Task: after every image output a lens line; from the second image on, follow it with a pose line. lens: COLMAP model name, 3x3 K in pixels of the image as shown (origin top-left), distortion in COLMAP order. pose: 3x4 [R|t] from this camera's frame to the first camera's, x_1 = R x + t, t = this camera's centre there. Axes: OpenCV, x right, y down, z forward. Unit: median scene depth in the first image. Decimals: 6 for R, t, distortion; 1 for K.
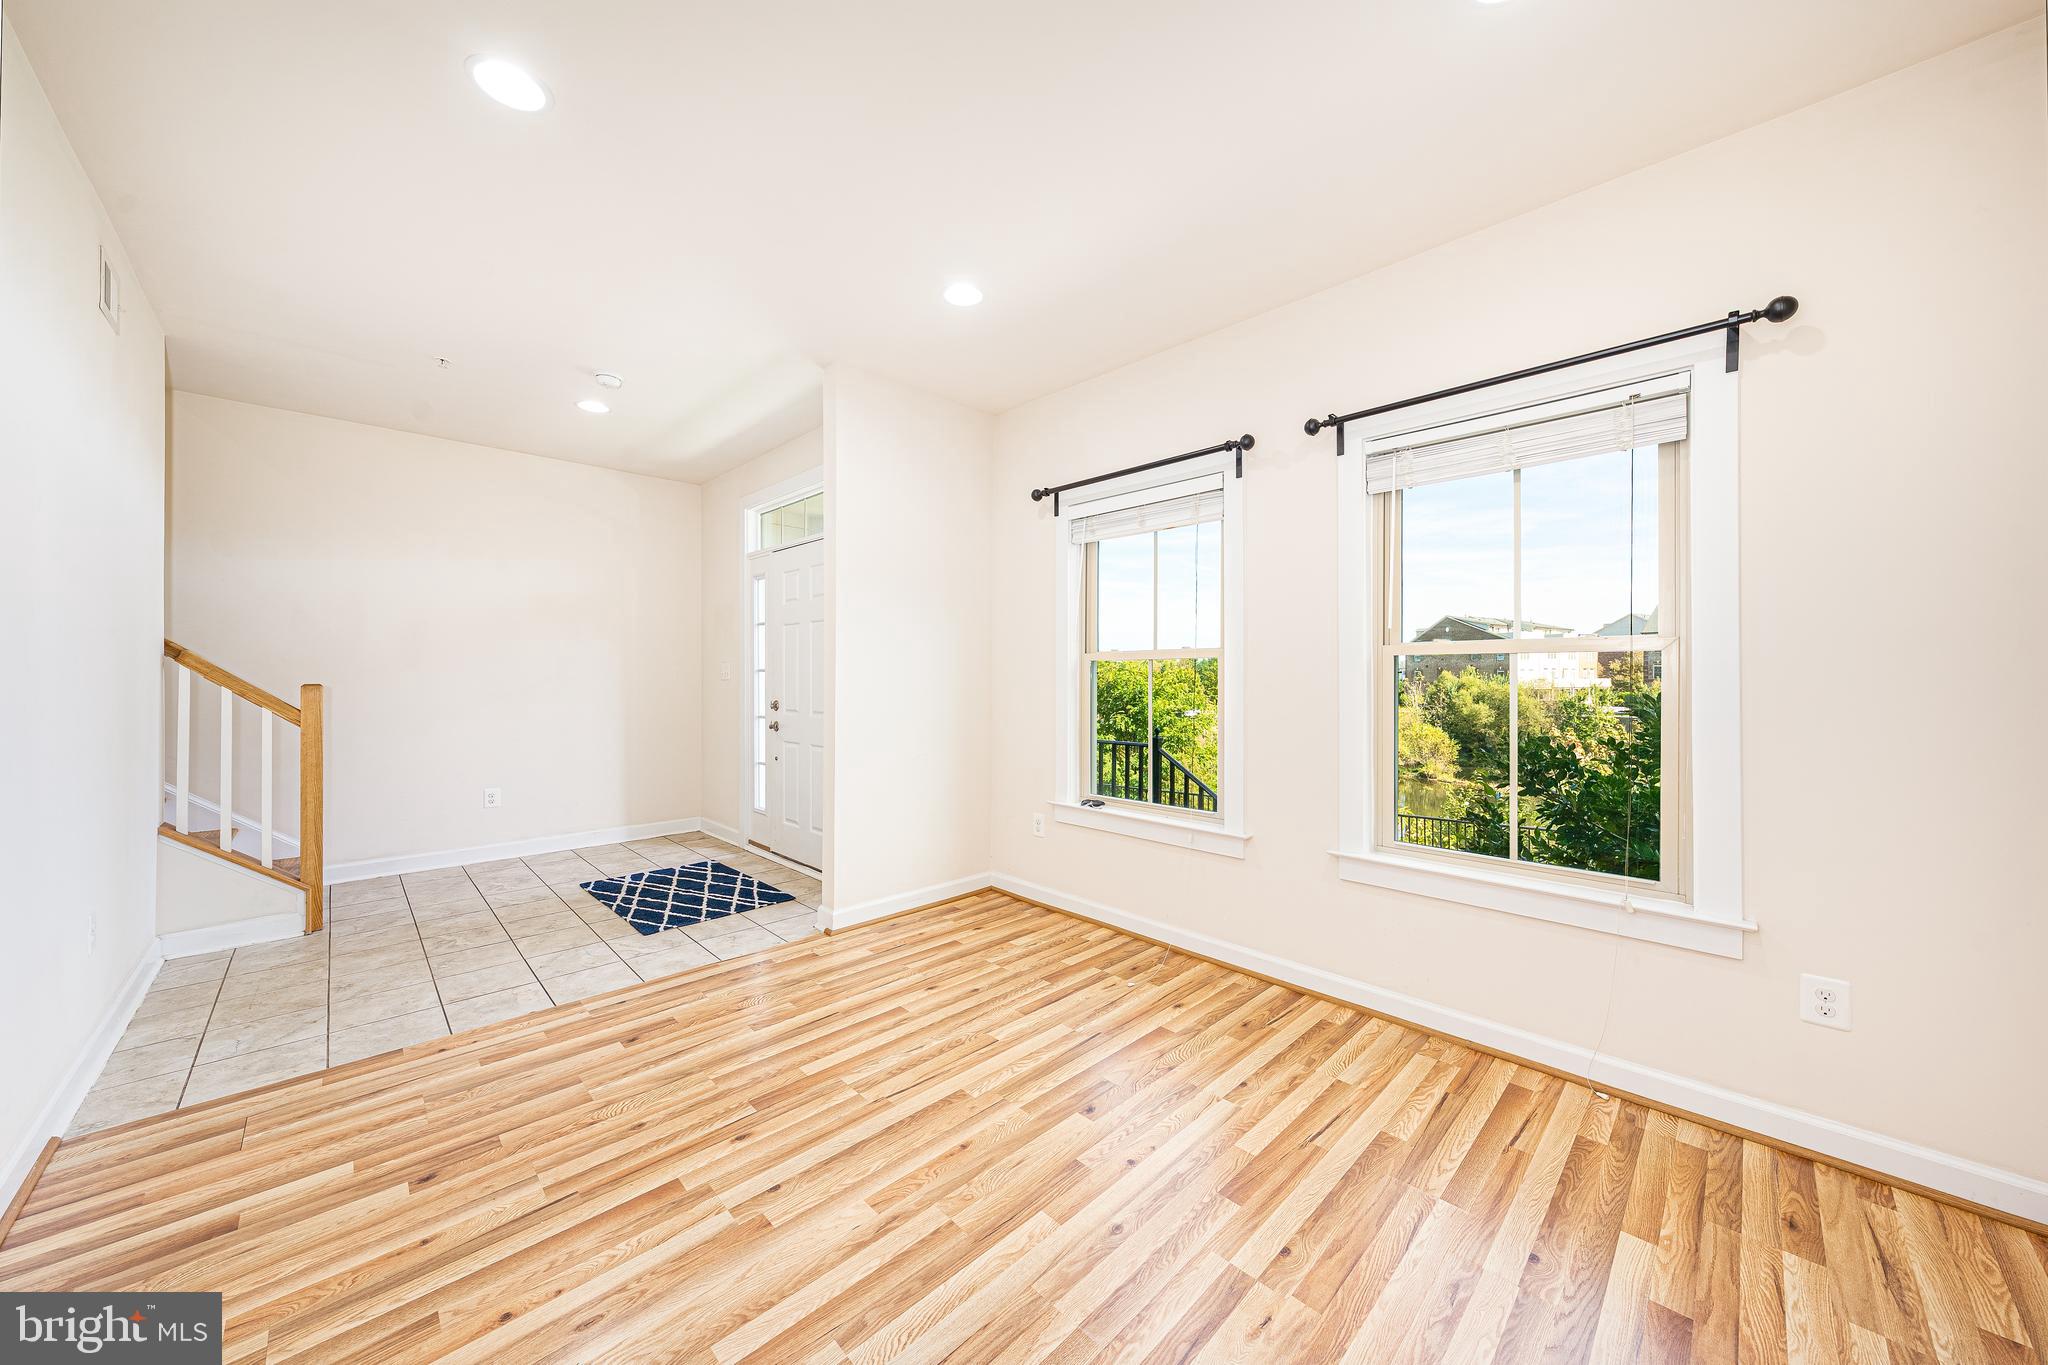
lens RADIAL K [[708.8, 0, 1026.6], [0, 708.8, 675.3], [0, 0, 1]] dist [-0.001821, -0.000232]
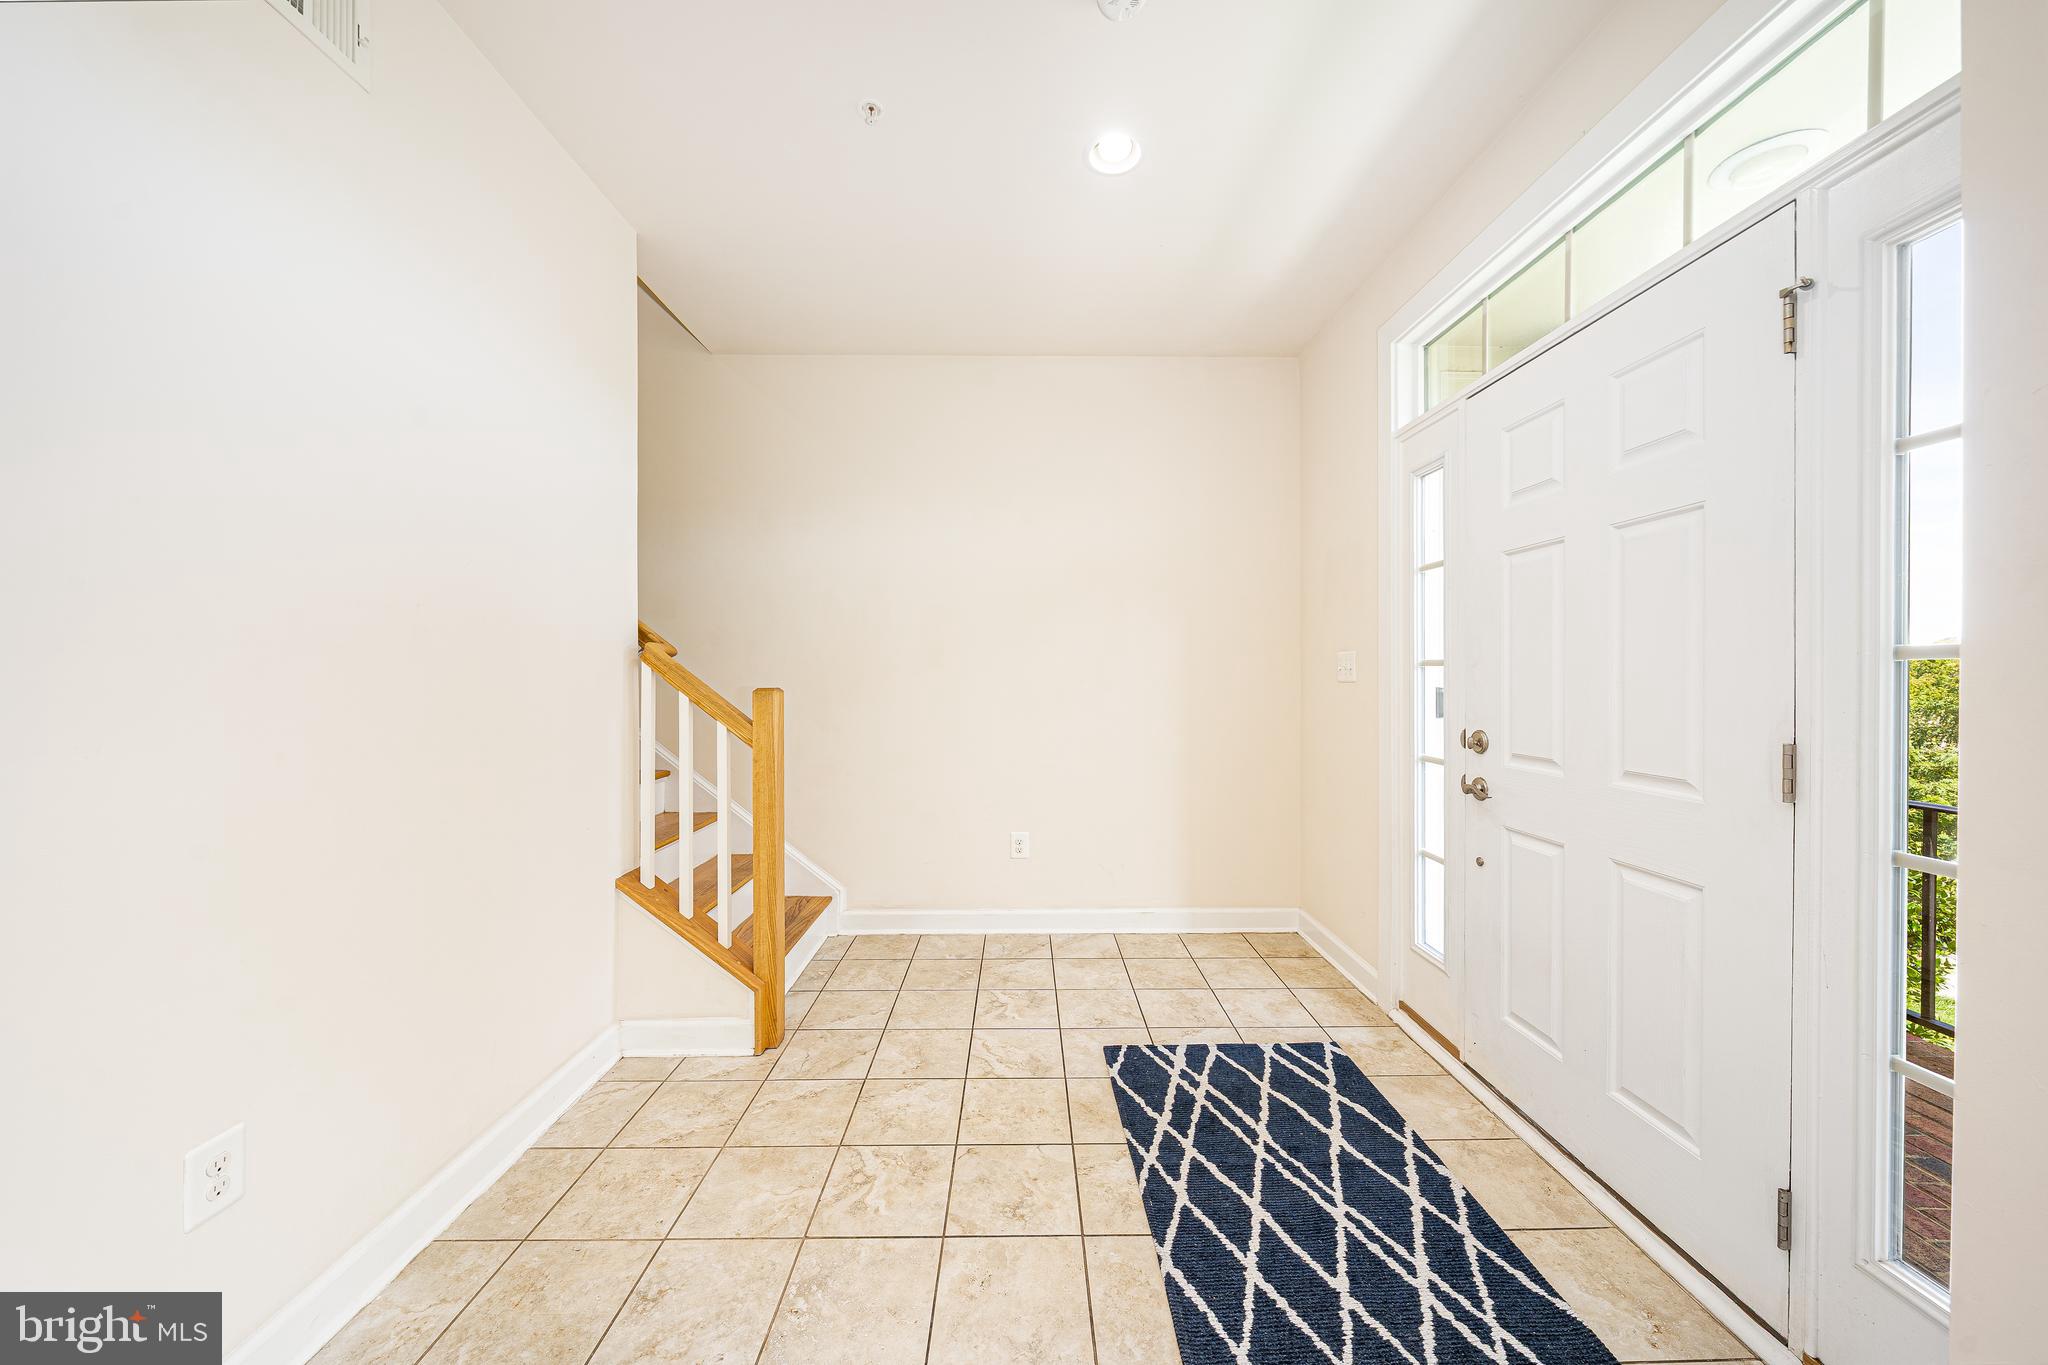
lens RADIAL K [[708.8, 0, 1026.6], [0, 708.8, 675.3], [0, 0, 1]] dist [-0.001821, -0.000232]
pose [[0.719625, -0.000294, -0.694363, -0.398156], [0.002564, 0.999994, 0.002233, -0.001153], [0.694359, -0.003387, 0.719621, 0.774393]]
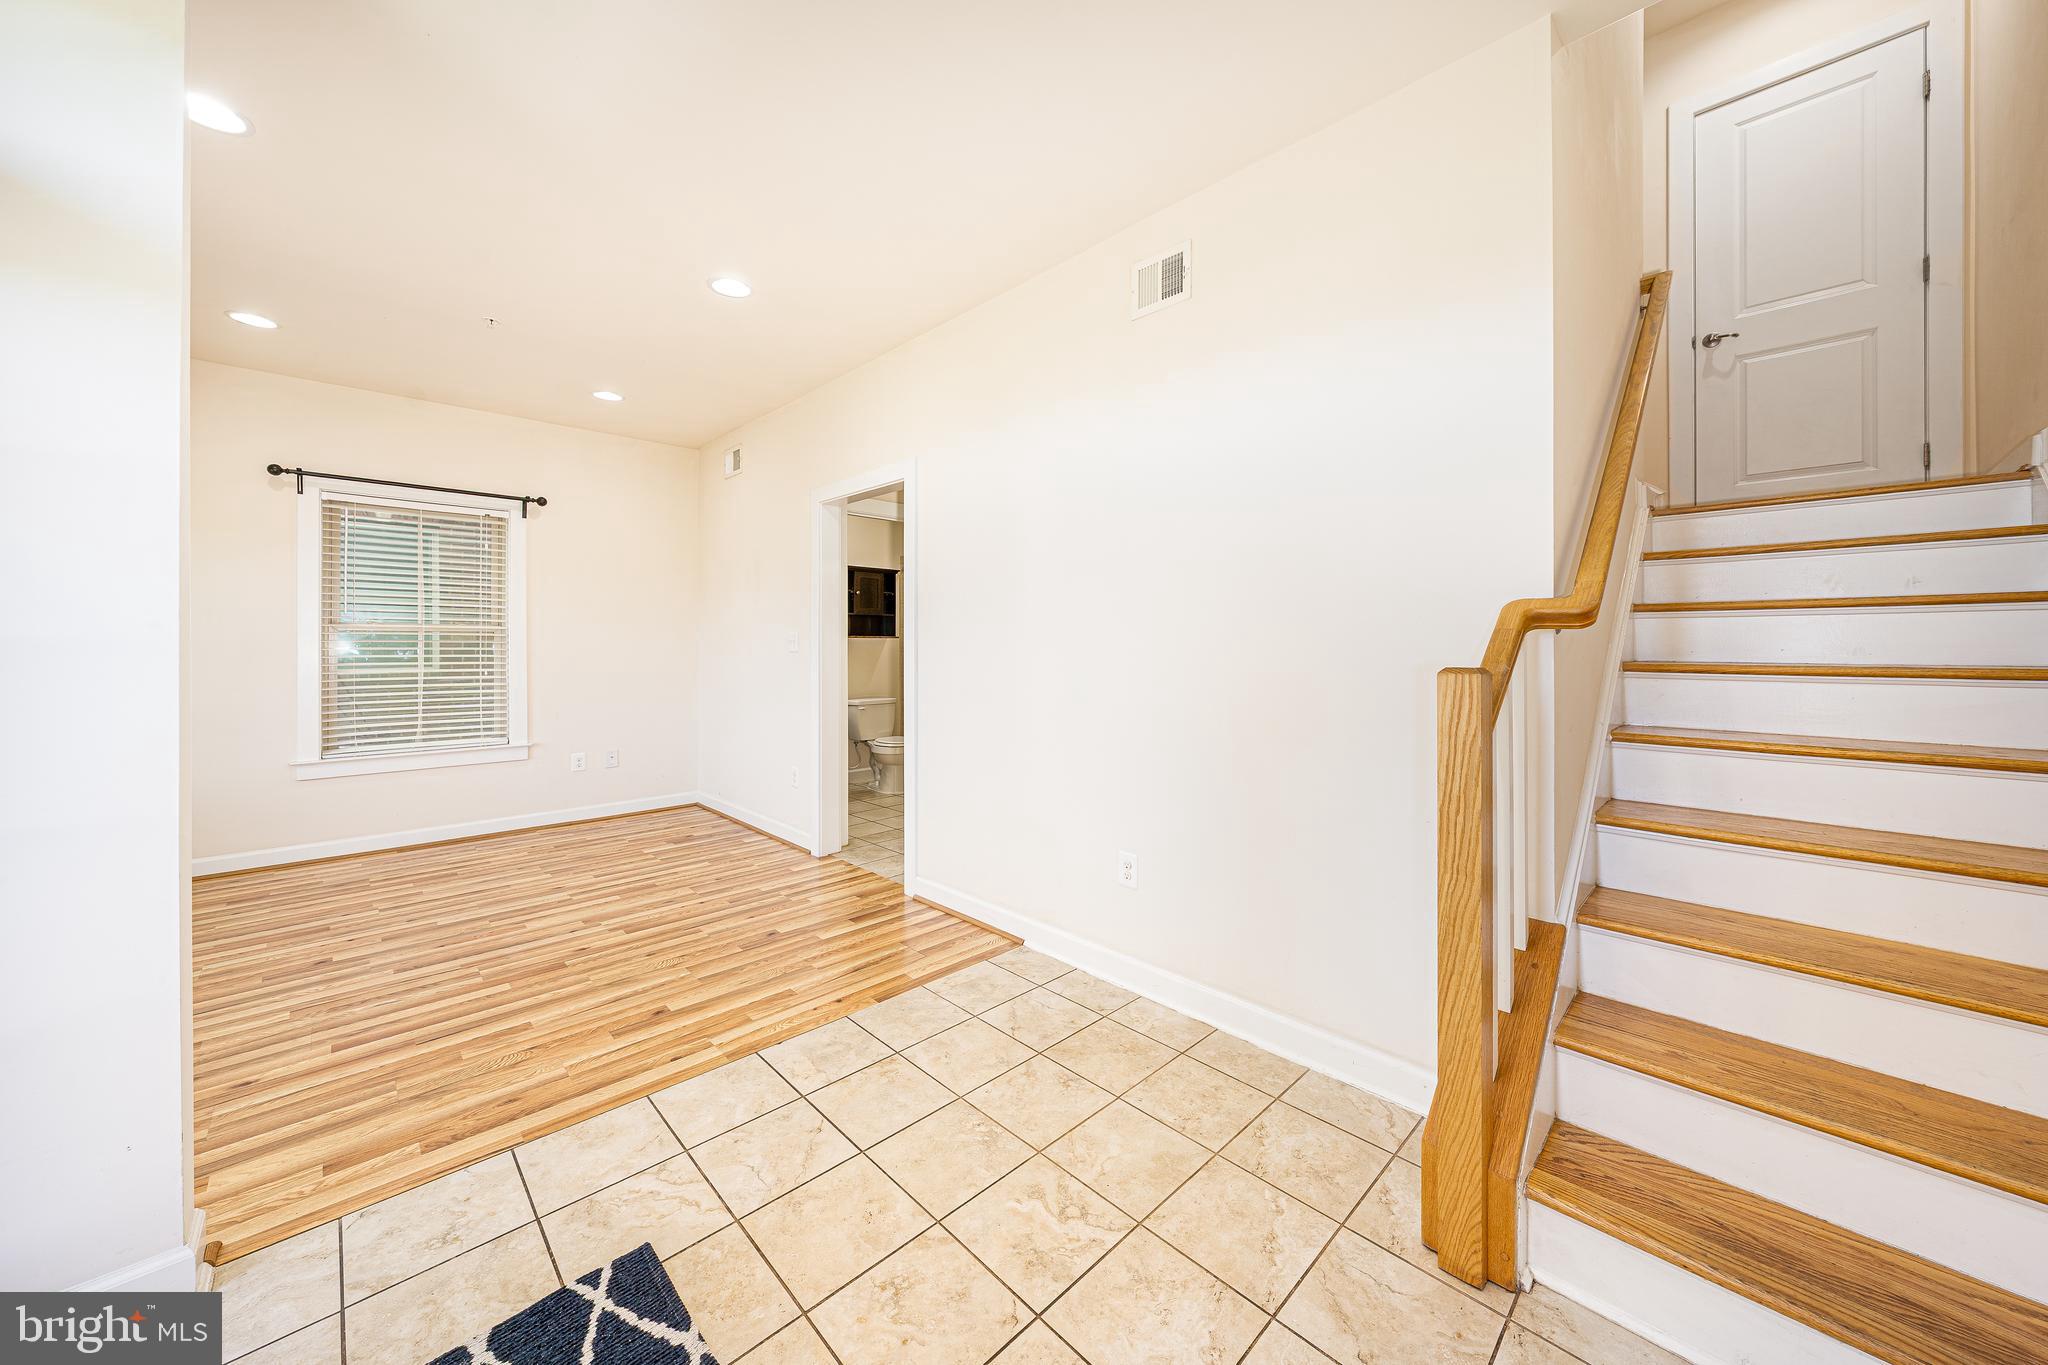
lens RADIAL K [[728.7, 0, 1032.7], [0, 728.7, 642.9], [0, 0, 1]] dist [-0.000851, -0.000124]
pose [[-0.999990, -0.001933, 0.004089, -0.873622], [-0.001950, 0.999989, -0.004242, 0.001518], [-0.004081, -0.004250, -0.999983, 1.628695]]
